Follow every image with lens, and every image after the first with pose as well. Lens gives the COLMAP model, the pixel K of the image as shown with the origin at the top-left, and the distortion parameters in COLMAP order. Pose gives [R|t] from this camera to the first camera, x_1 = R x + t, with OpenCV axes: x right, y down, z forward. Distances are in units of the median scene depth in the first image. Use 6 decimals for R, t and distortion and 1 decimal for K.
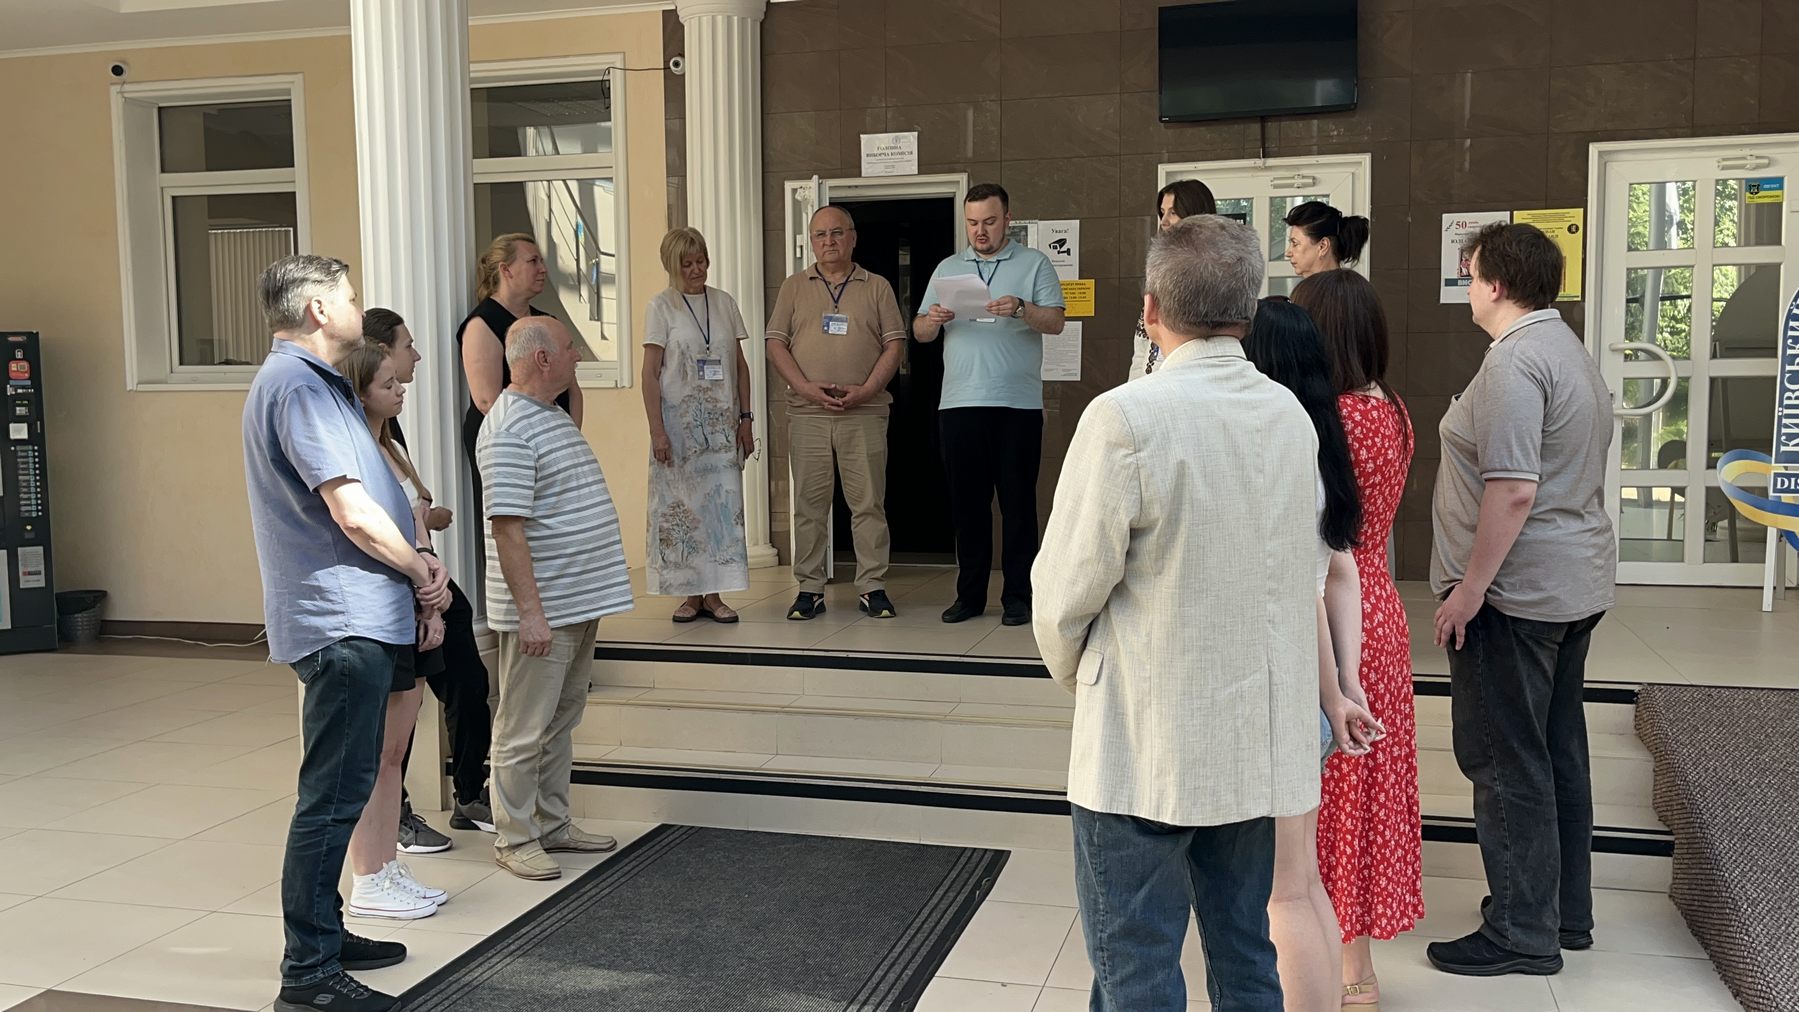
lens RADIAL K [[1554.0, 0, 906.3], [0, 1554.0, 516.7], [0, 0, 1]] dist [0.041988, -0.030568]
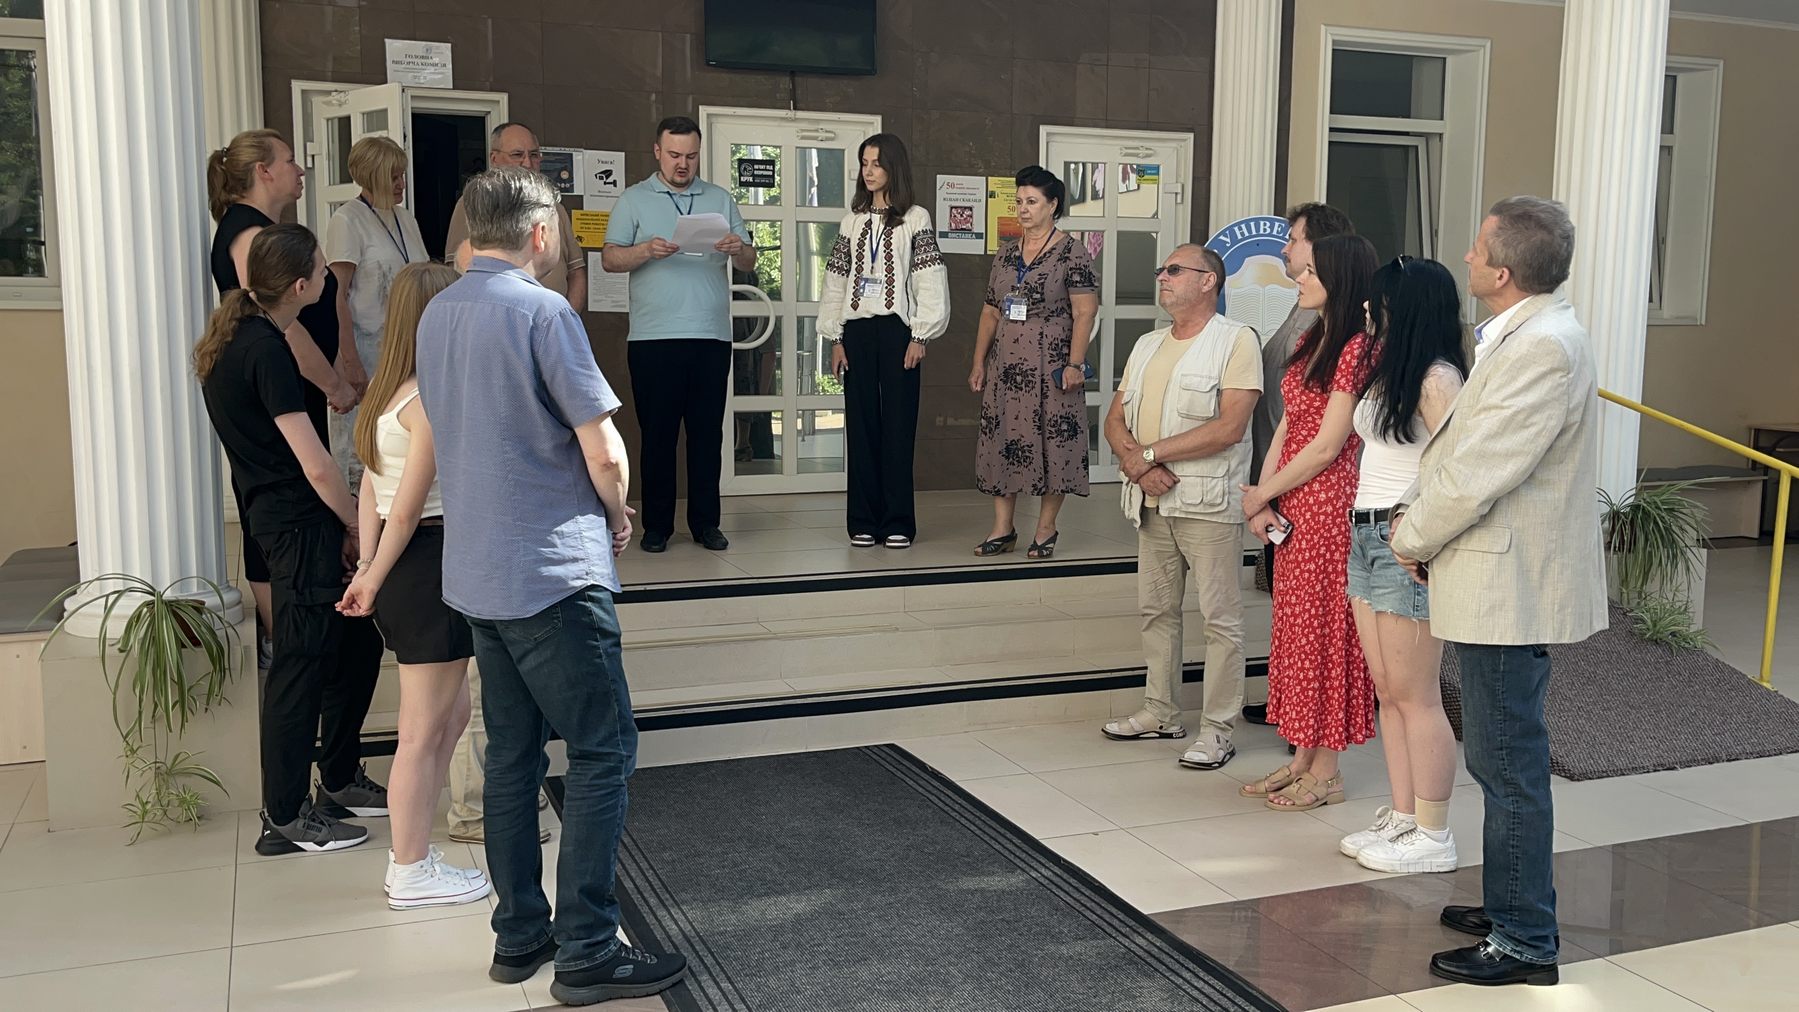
lens RADIAL K [[1554.0, 0, 907.5], [0, 1554.0, 509.9], [0, 0, 1]] dist [0.041988, -0.030568]
pose [[0.800029, -0.059741, 0.596979, -0.441181], [0.037539, 0.998065, 0.049571, -0.003053], [-0.598785, -0.017248, 0.800724, 0.092803]]
